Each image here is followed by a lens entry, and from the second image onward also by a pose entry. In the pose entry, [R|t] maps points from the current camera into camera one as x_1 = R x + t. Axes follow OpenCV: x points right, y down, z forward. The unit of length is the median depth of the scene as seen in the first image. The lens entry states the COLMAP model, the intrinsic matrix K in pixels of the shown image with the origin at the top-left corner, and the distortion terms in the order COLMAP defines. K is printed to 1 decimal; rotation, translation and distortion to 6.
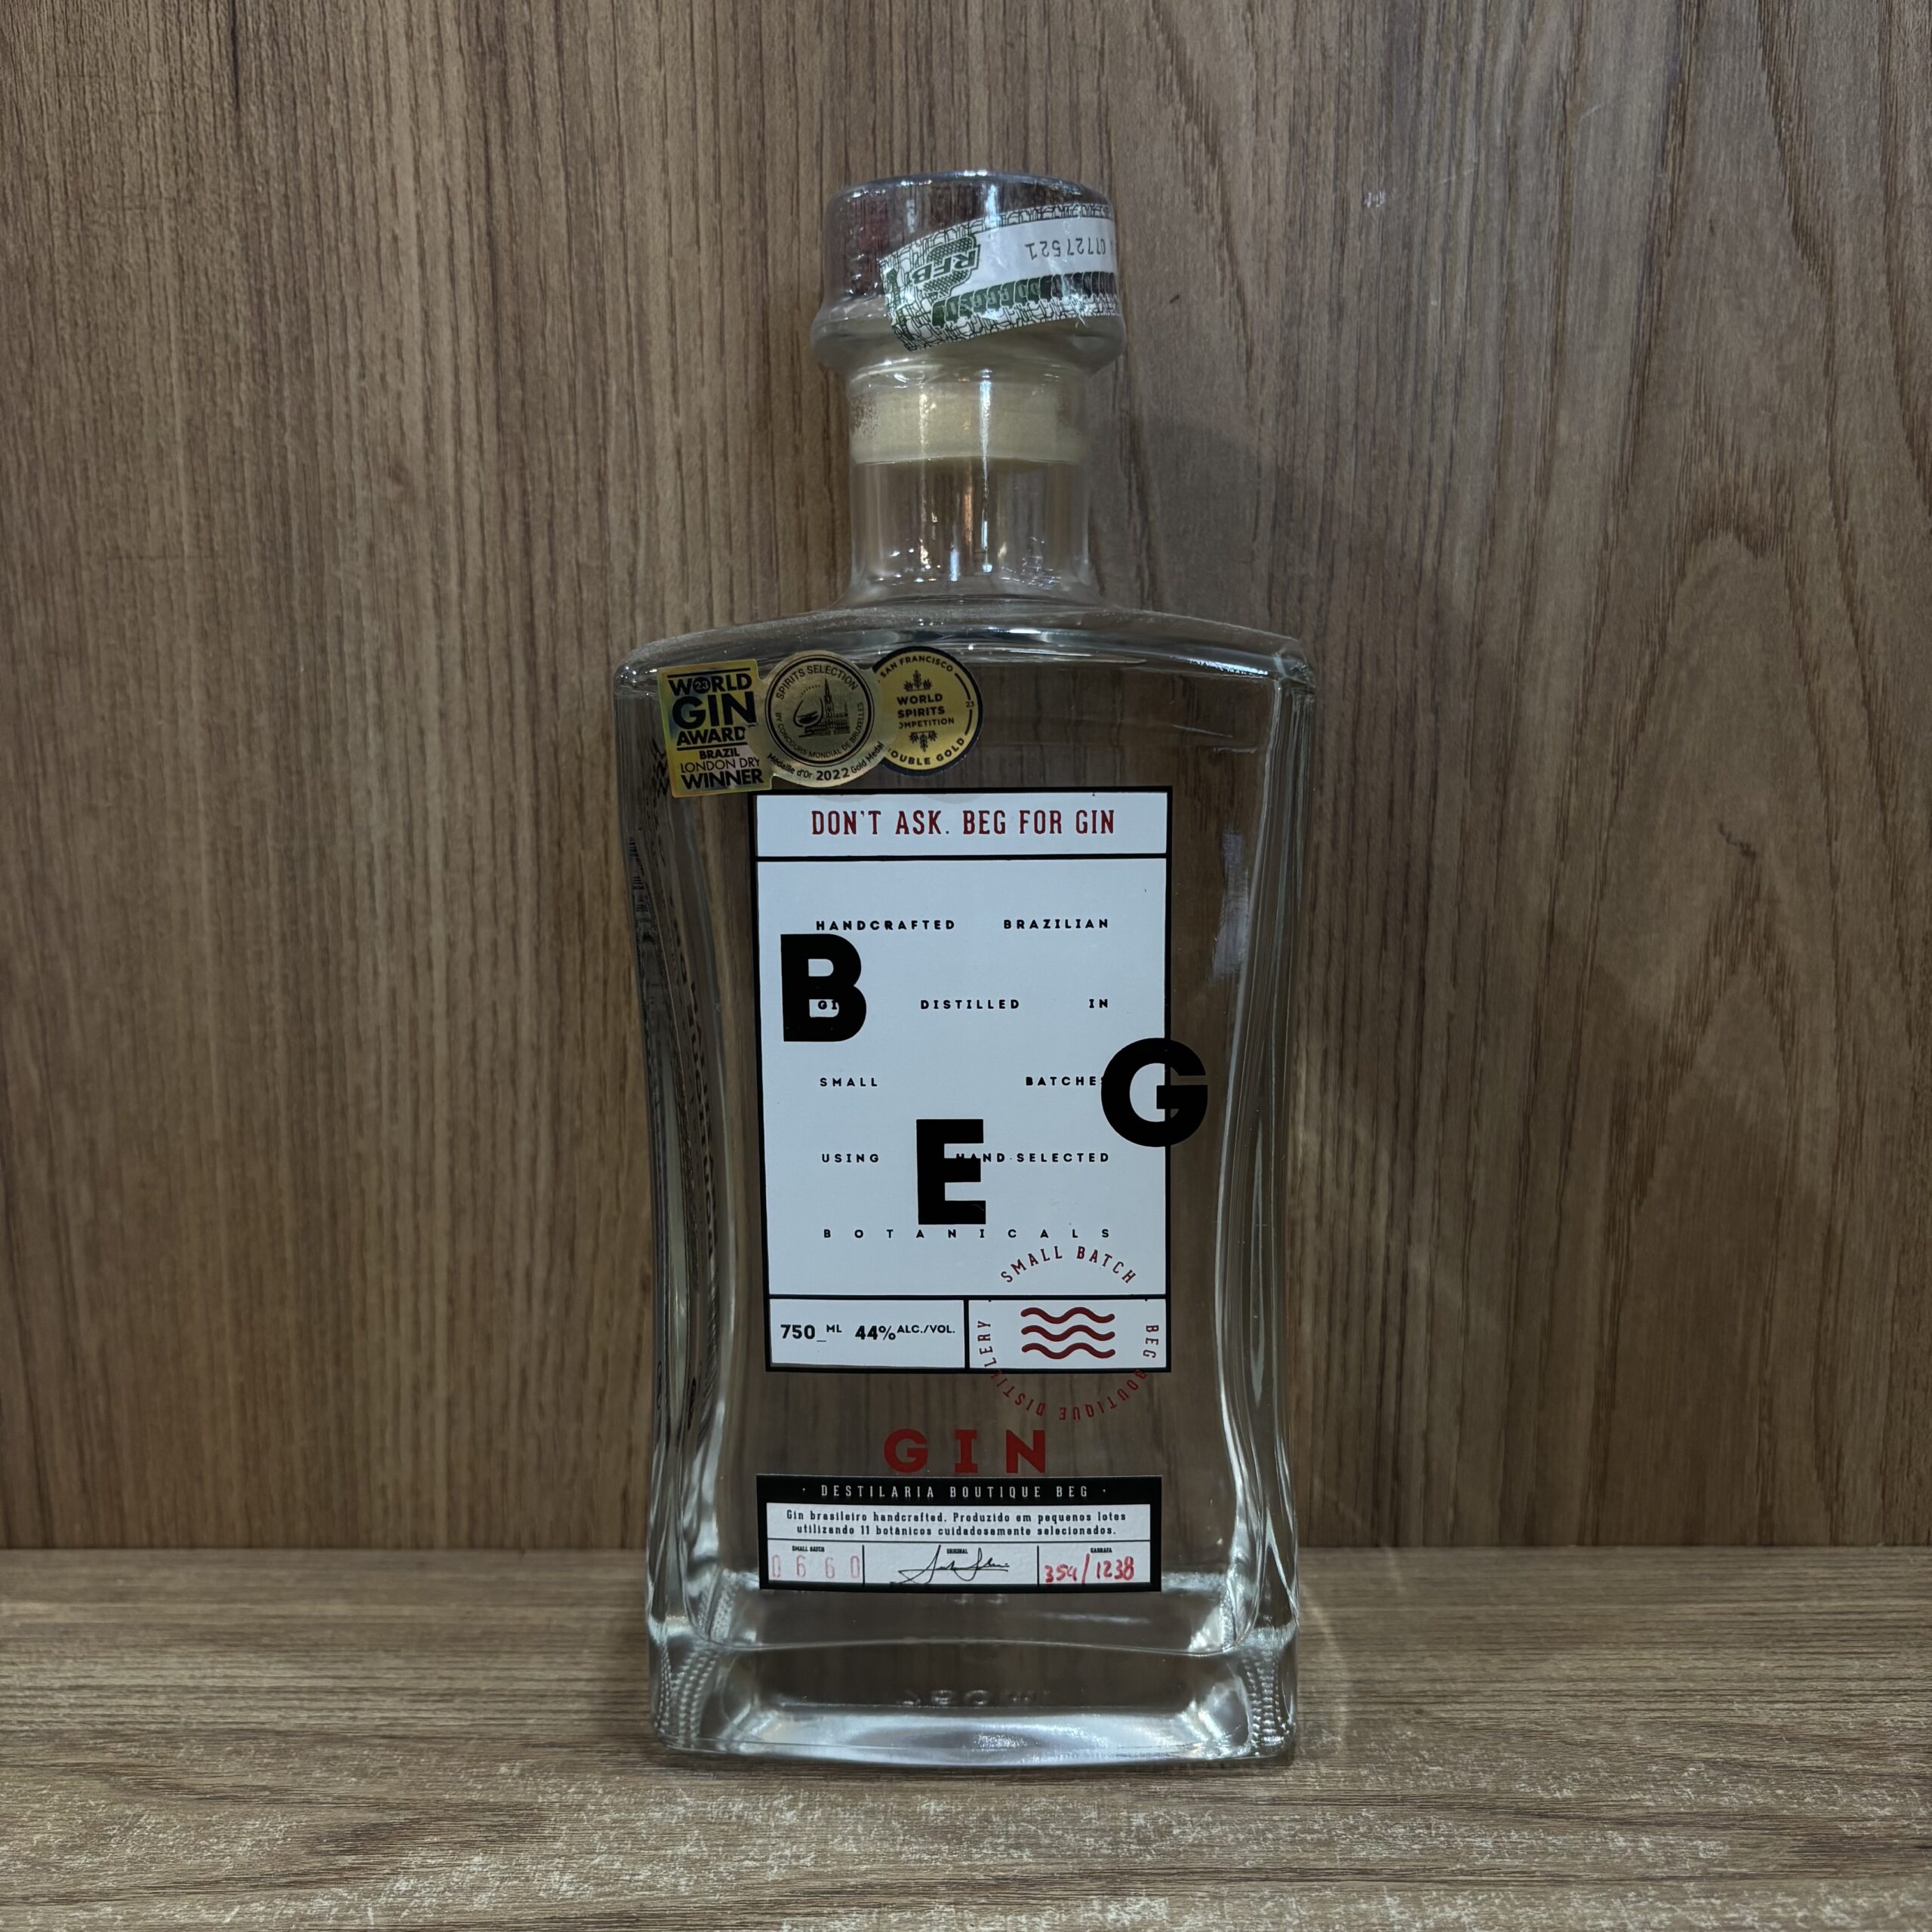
lens RADIAL K [[2114.5, 0, 968.9], [0, 2114.5, 981.0], [0, 0, 1]] dist [0.009490, 0.000000]
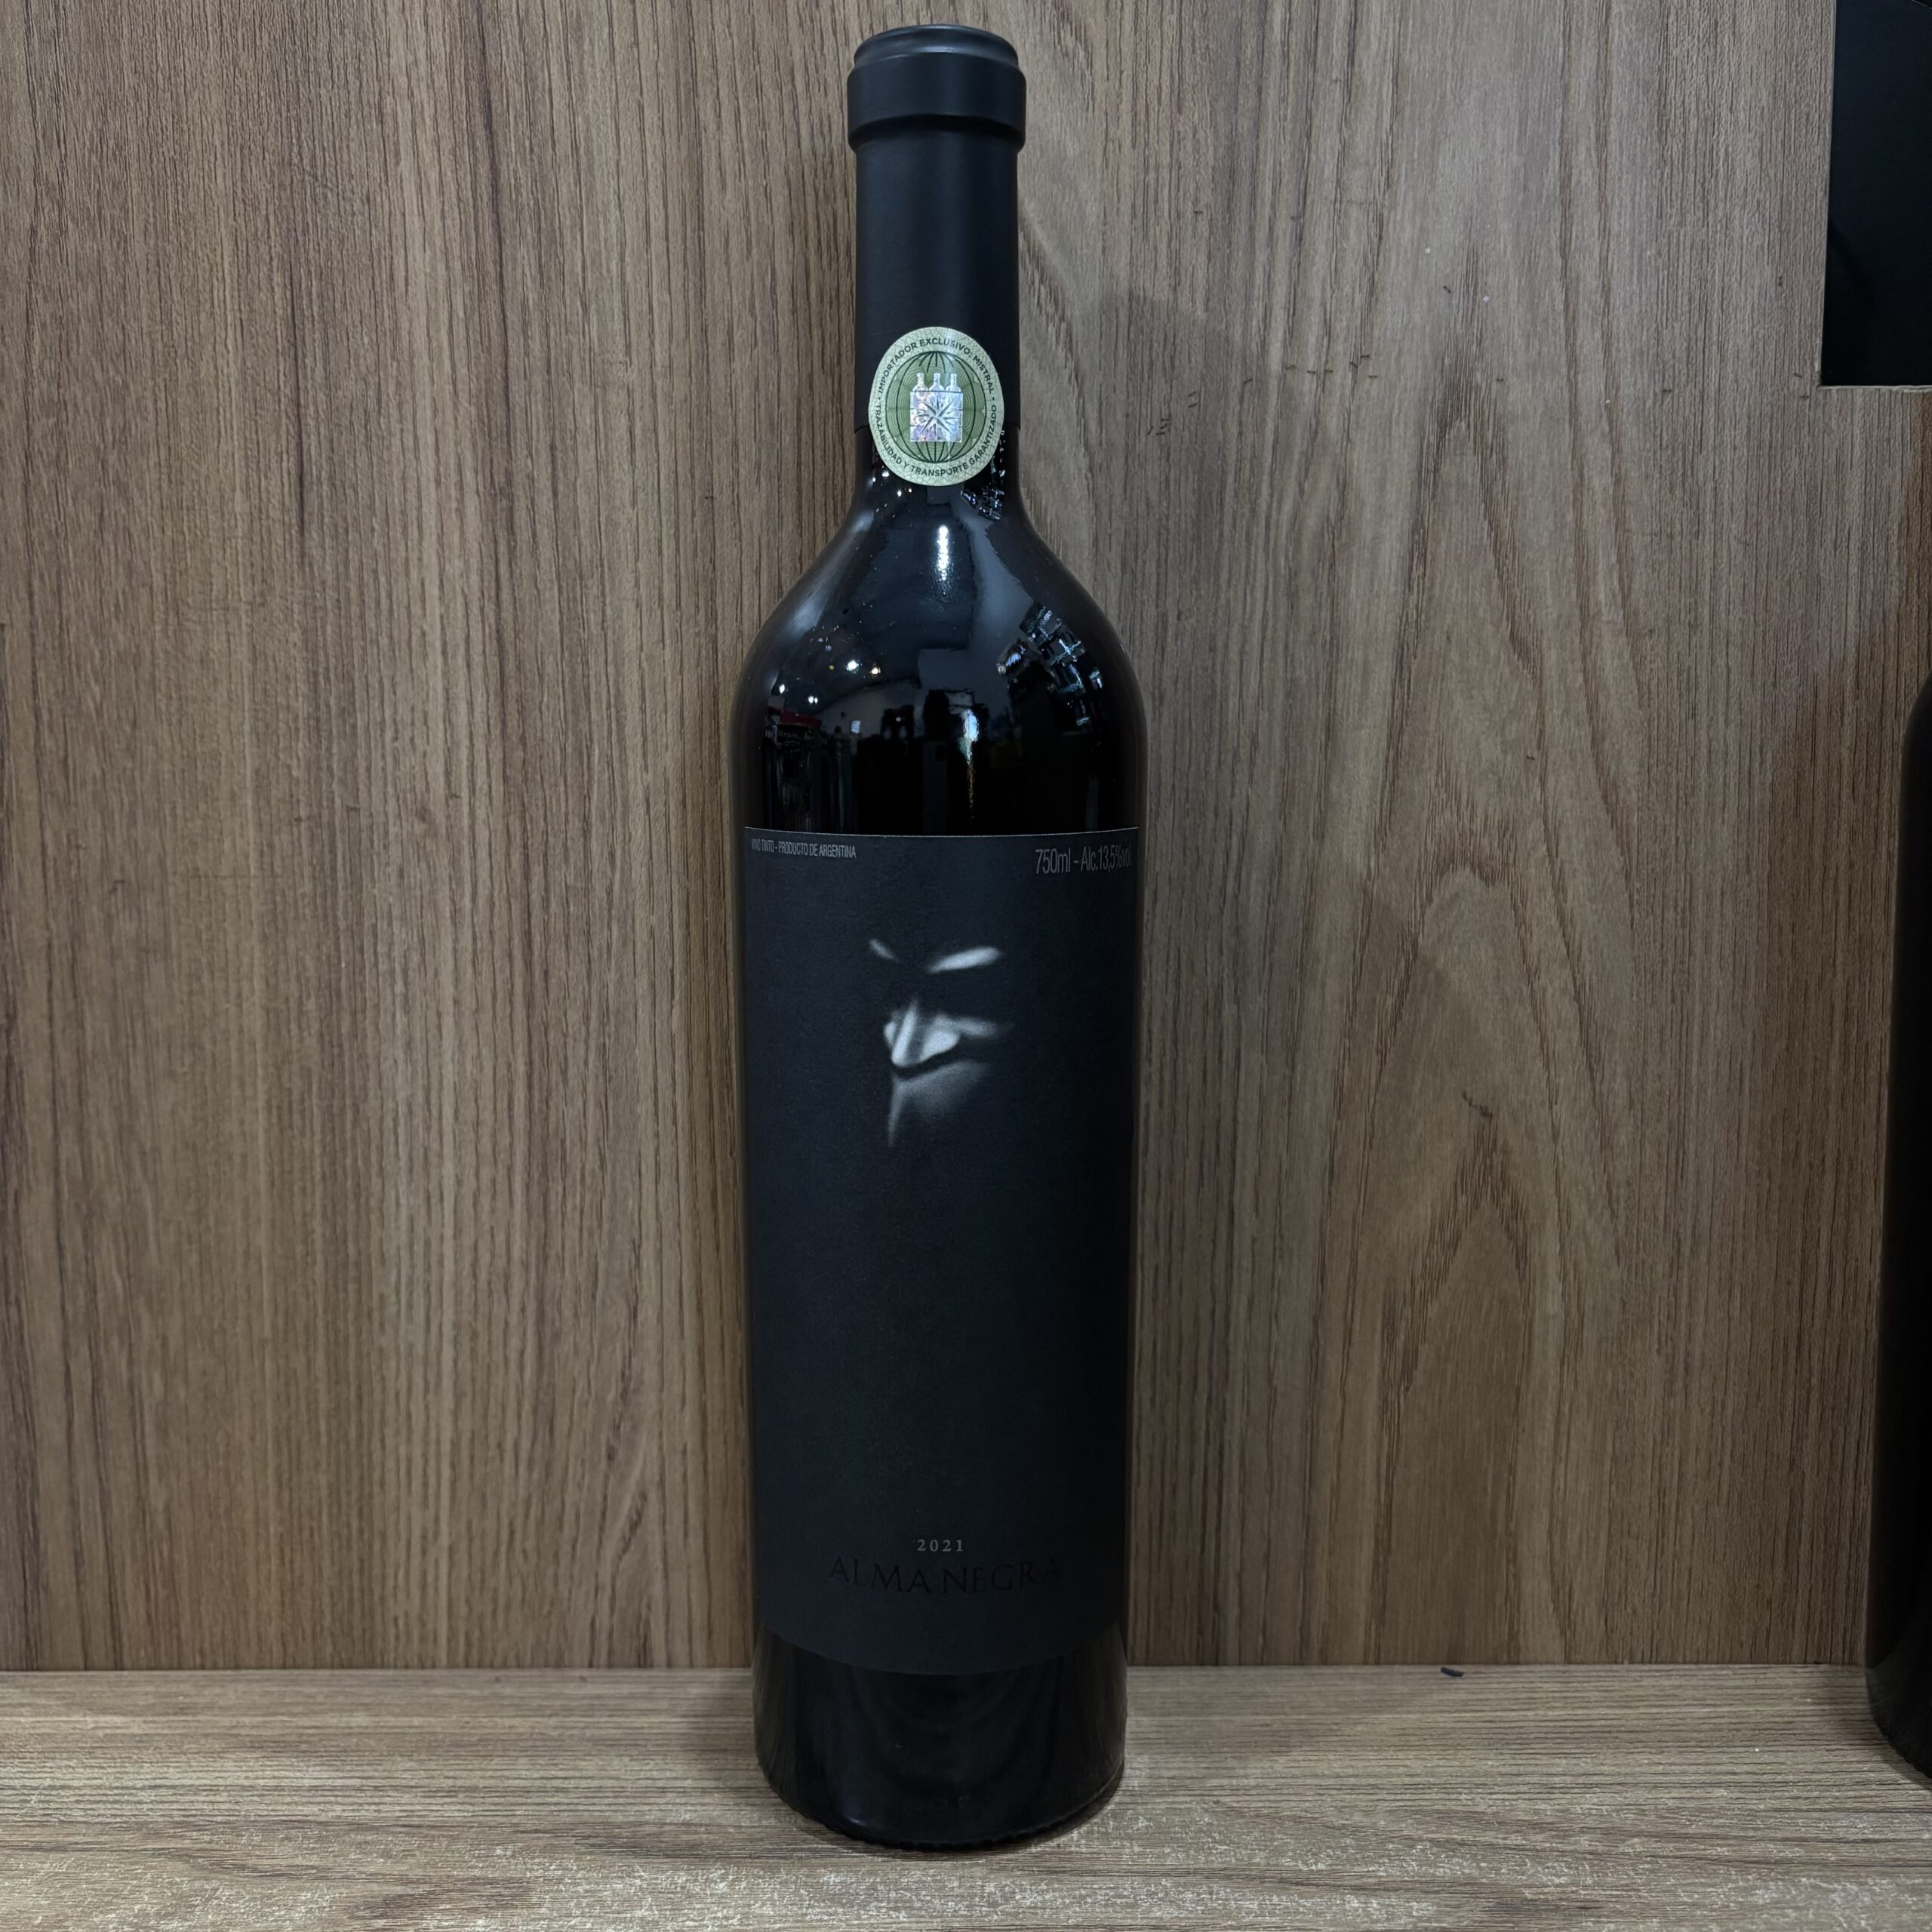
lens RADIAL K [[2114.5, 0, 967.7], [0, 2114.5, 973.0], [0, 0, 1]] dist [0.009490, 0.000000]
pose [[0.999783, 0.004617, 0.020317, 0.031735], [-0.003890, 0.999357, -0.035654, -0.102127], [-0.020469, 0.035567, 0.999158, -0.273453]]
